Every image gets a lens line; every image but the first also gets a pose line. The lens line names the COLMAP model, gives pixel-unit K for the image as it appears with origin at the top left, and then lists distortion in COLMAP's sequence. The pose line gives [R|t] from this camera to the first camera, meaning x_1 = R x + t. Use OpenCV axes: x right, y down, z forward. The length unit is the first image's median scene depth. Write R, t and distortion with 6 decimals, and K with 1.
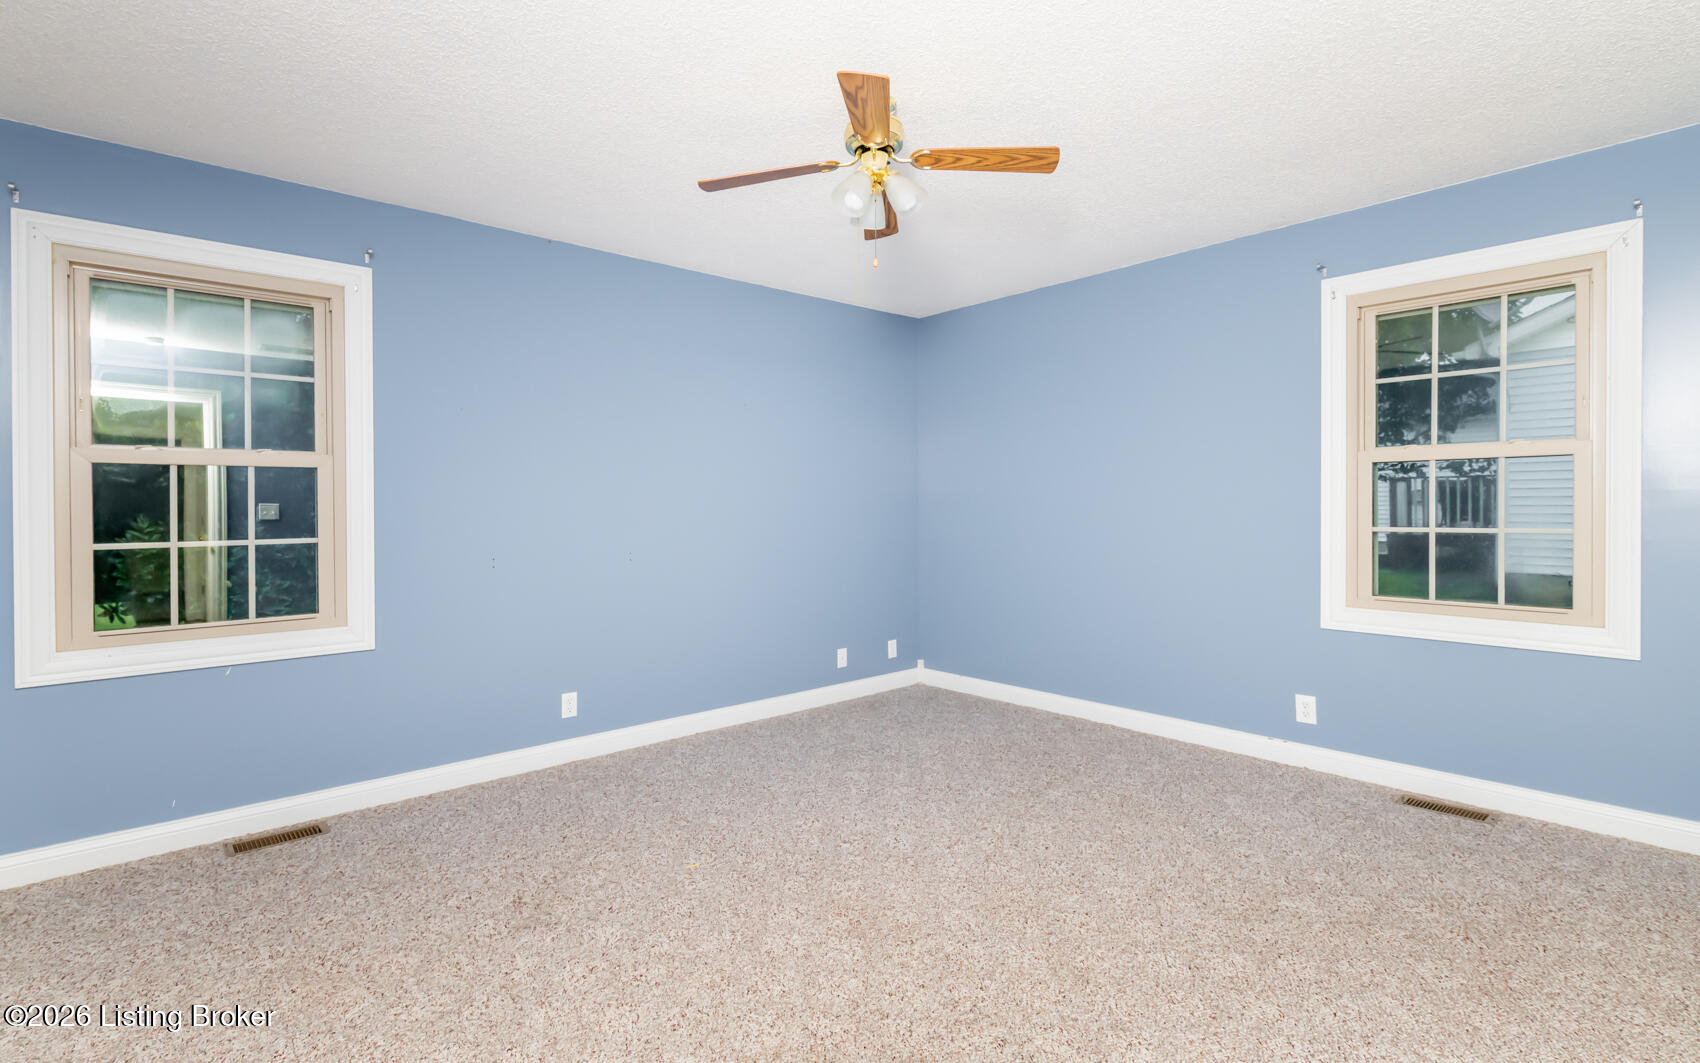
lens RADIAL K [[723.7, 0, 850.8], [0, 723.7, 514.1], [0, 0, 1]] dist [-0.056432, -0.000063]
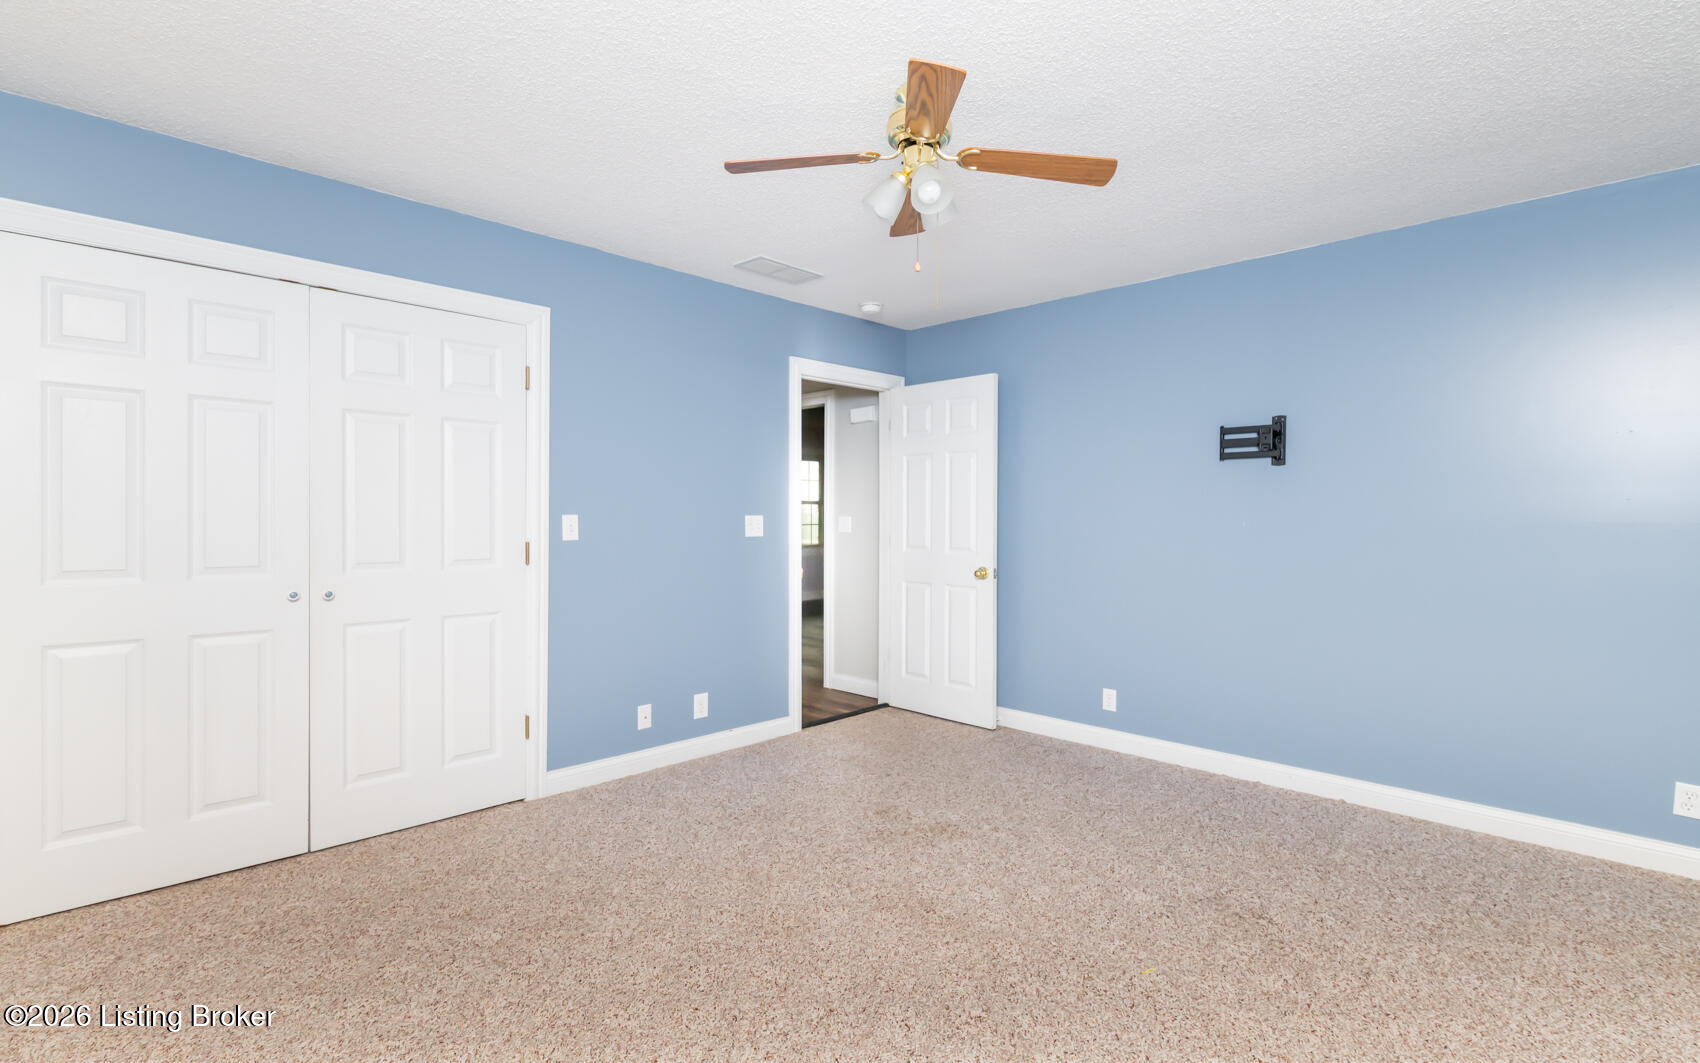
lens RADIAL K [[723.7, 0, 850.8], [0, 723.7, 514.1], [0, 0, 1]] dist [-0.056432, -0.000063]
pose [[-0.997149, 0.005263, -0.075268, 0.198627], [0.004202, 0.999890, 0.014248, -0.048447], [0.075335, 0.013891, -0.997062, 1.996288]]
